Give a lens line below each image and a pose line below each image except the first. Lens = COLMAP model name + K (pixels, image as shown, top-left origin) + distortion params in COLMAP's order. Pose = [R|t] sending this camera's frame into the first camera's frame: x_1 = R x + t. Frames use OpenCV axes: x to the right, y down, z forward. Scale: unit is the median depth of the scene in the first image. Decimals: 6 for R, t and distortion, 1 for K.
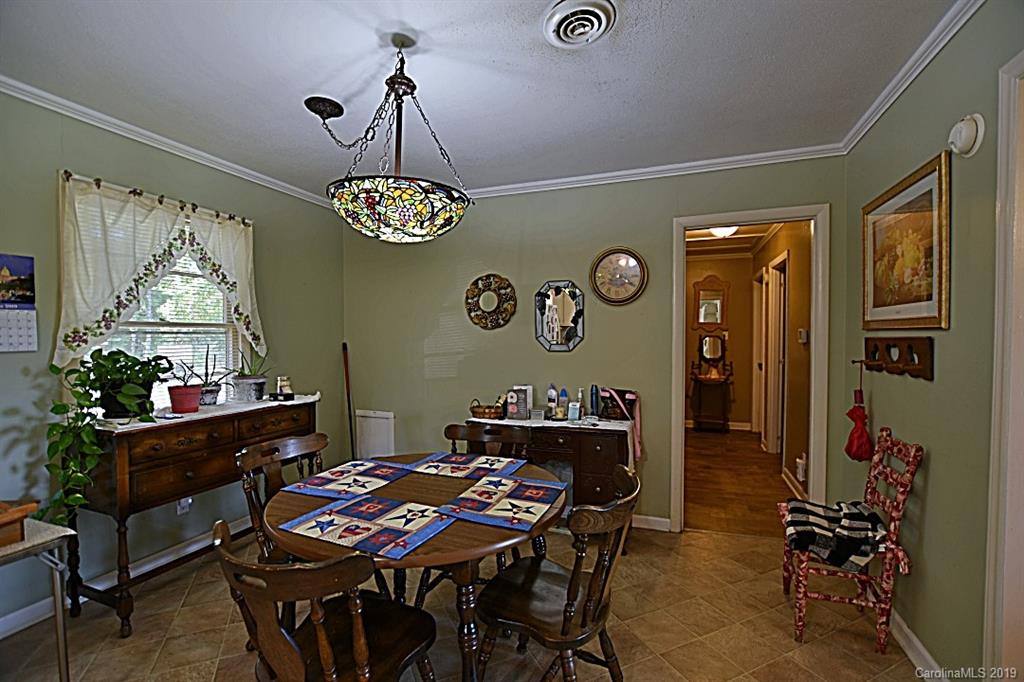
lens RADIAL K [[448.3, 0, 517.4], [0, 448.3, 341.5], [0, 0, 1]] dist [-0.023907, 0.000220]
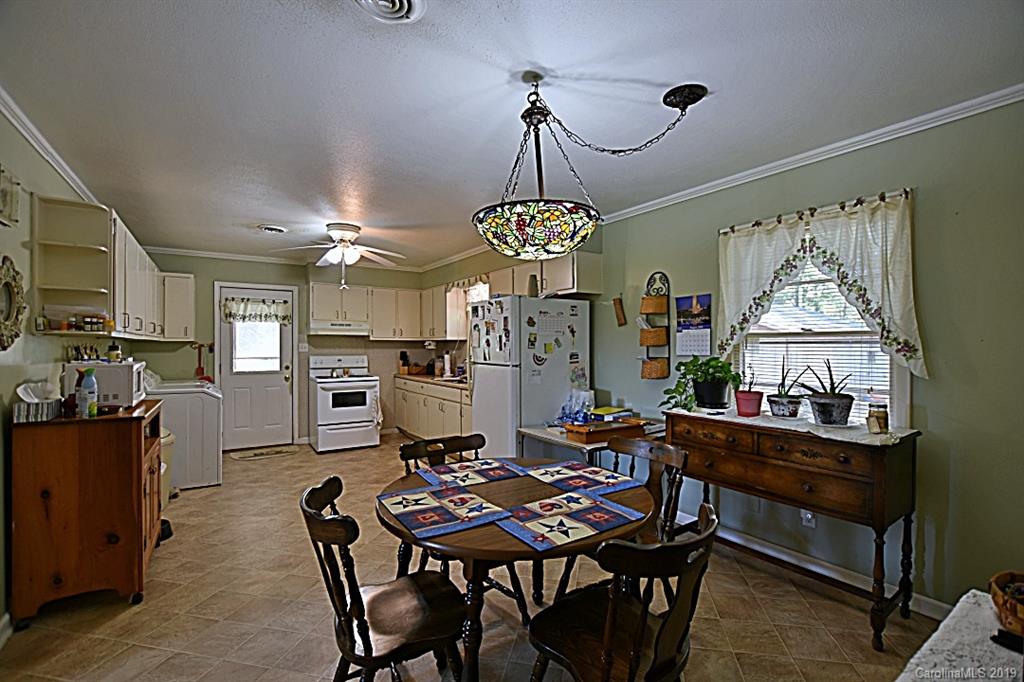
lens RADIAL K [[448.3, 0, 516.5], [0, 448.3, 343.9], [0, 0, 1]] dist [-0.023907, 0.000220]
pose [[-0.578659, -0.001580, -0.815568, 0.493504], [-0.009586, 0.999942, 0.004864, -0.017633], [0.815513, 0.010633, -0.578641, 1.212480]]
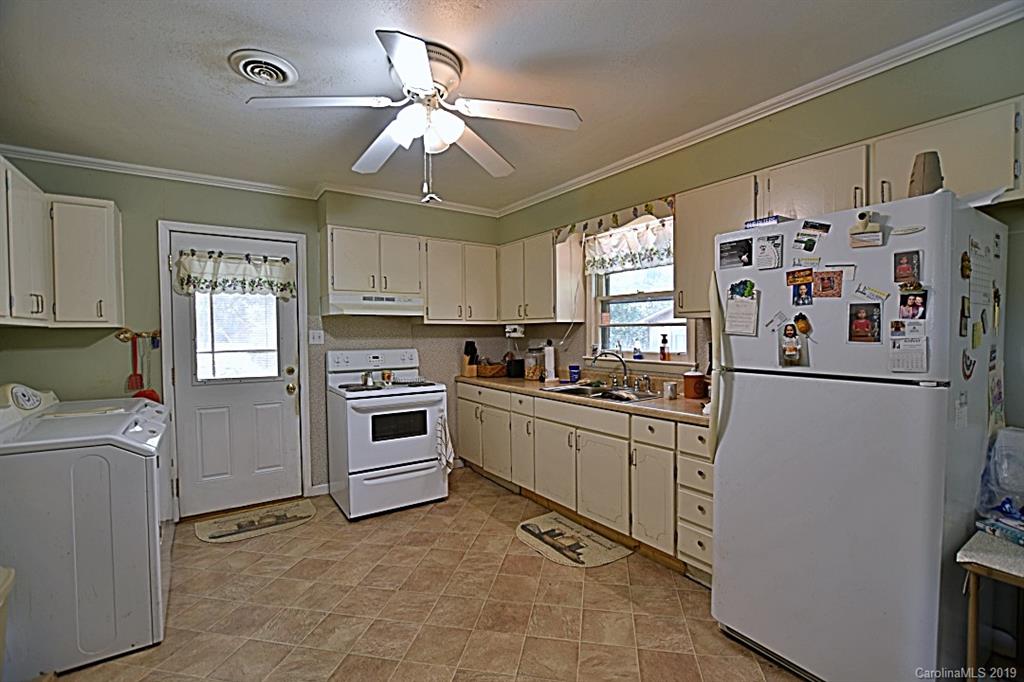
lens RADIAL K [[448.3, 0, 515.3], [0, 448.3, 343.1], [0, 0, 1]] dist [-0.023907, 0.000220]
pose [[-0.565115, 0.025989, -0.824602, 0.259059], [-0.002134, 0.999454, 0.032962, -0.011179], [0.825009, 0.020387, -0.564752, 0.720629]]
